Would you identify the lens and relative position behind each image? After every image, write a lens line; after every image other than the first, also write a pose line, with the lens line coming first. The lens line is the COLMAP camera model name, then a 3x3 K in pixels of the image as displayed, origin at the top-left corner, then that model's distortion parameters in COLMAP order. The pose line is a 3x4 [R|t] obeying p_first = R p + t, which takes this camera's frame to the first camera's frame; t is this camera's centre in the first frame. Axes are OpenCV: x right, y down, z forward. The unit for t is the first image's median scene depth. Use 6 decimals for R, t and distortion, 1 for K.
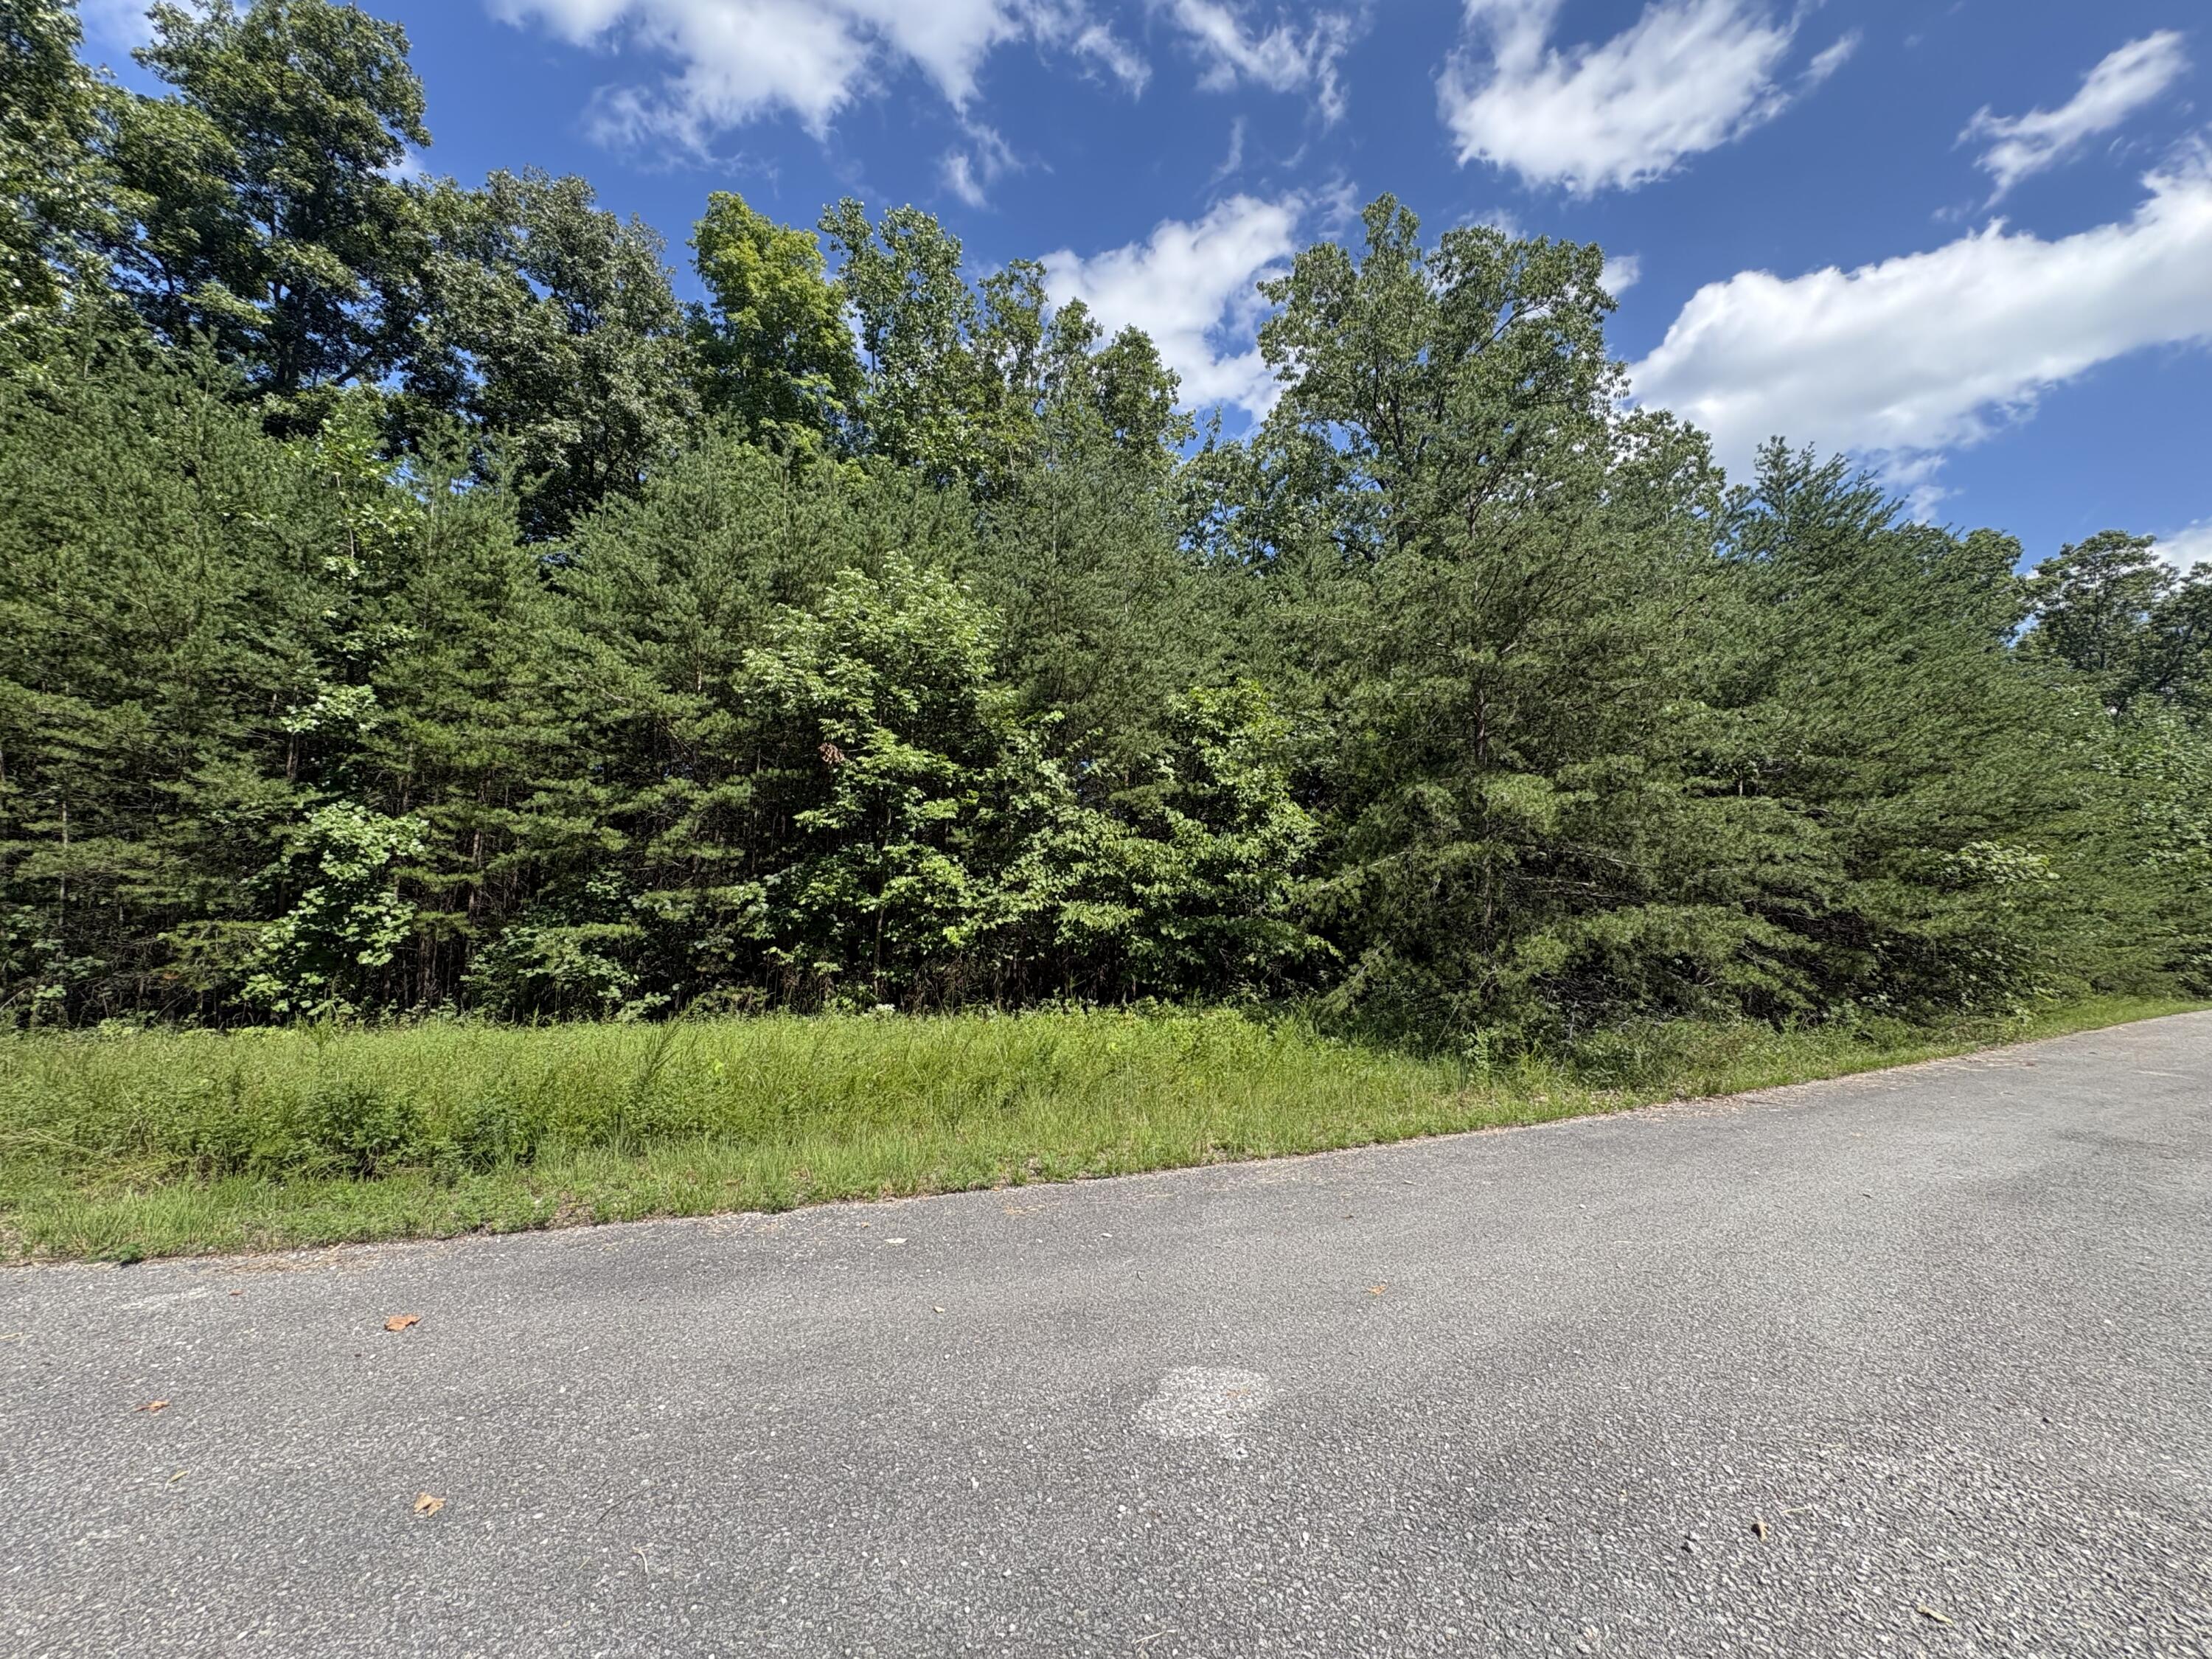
lens RADIAL K [[877.6, 0, 1108.9], [0, 877.6, 823.4], [0, 0, 1]] dist [-0.000796, 0.000161]
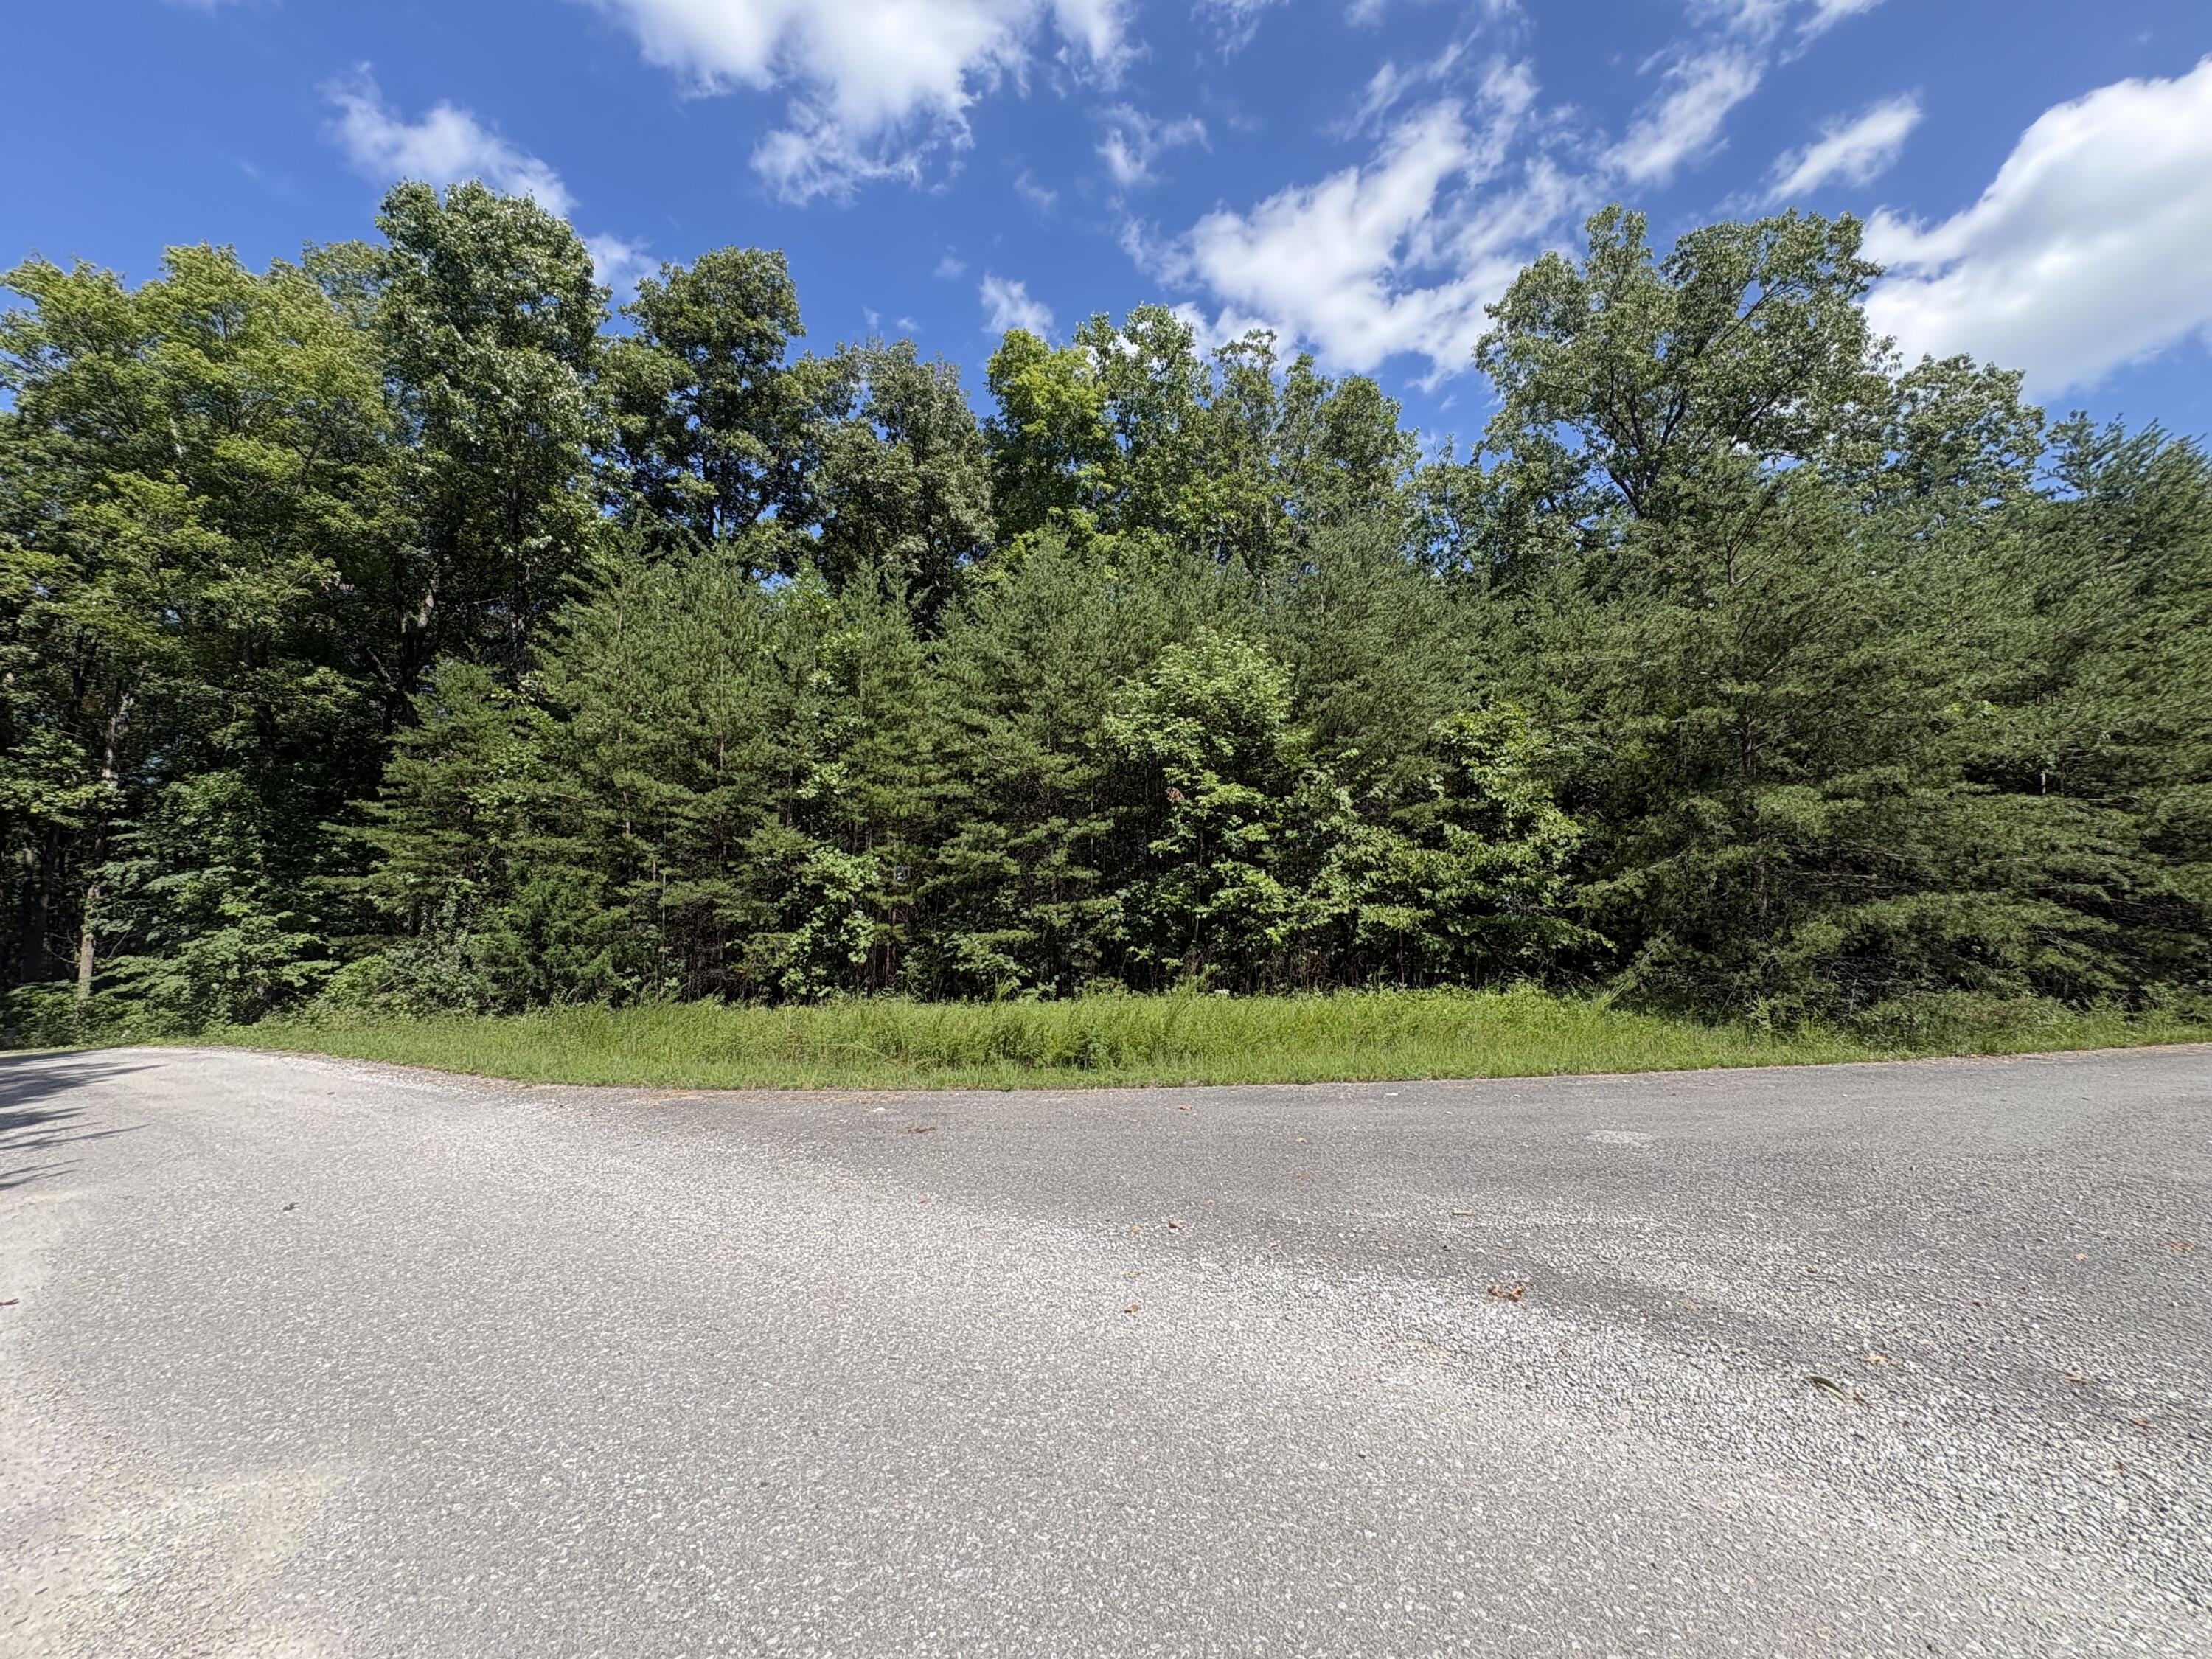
lens RADIAL K [[877.6, 0, 1107.5], [0, 877.6, 823.6], [0, 0, 1]] dist [-0.000796, 0.000161]
pose [[0.971989, -0.046269, -0.230427, -0.108614], [0.044494, 0.998926, -0.012895, -0.022377], [0.230776, 0.002281, 0.973004, -0.254978]]
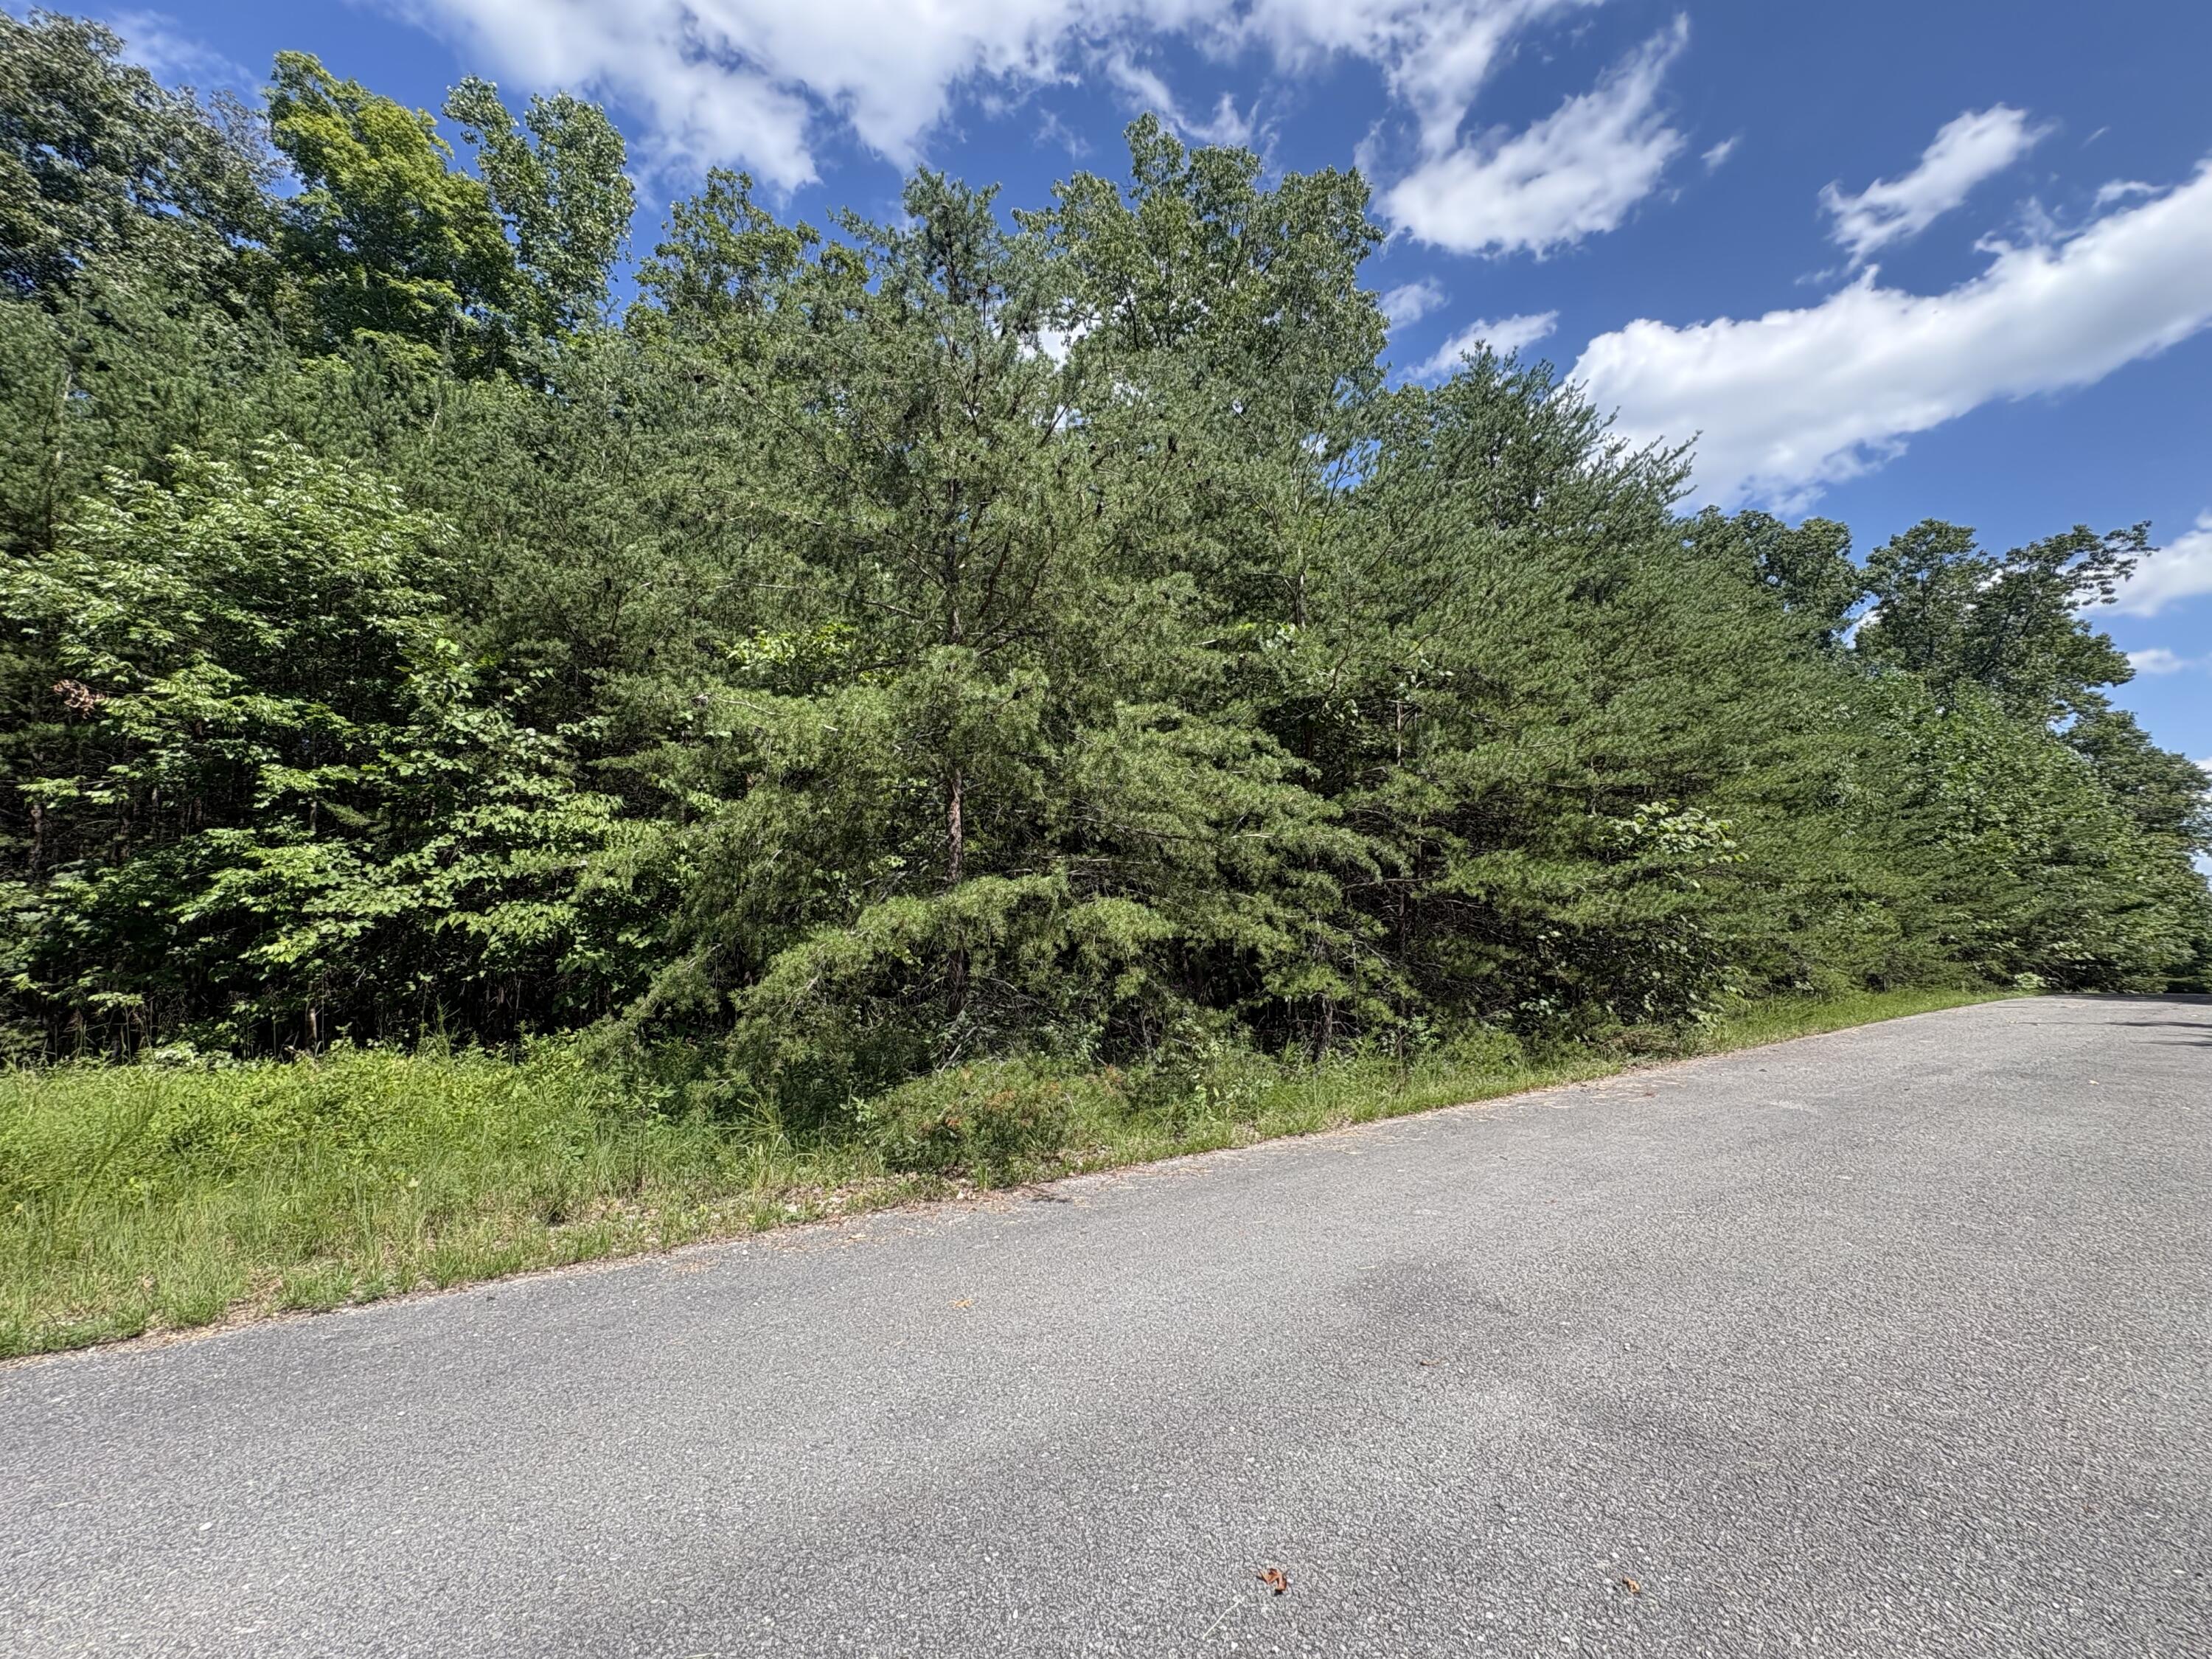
lens RADIAL K [[877.6, 0, 1117.6], [0, 877.6, 825.1], [0, 0, 1]] dist [-0.000796, 0.000161]
pose [[0.997434, -0.012708, 0.070455, 0.435326], [0.013643, 0.999825, -0.012808, 0.042019], [-0.070279, 0.013736, 0.997433, 0.229909]]
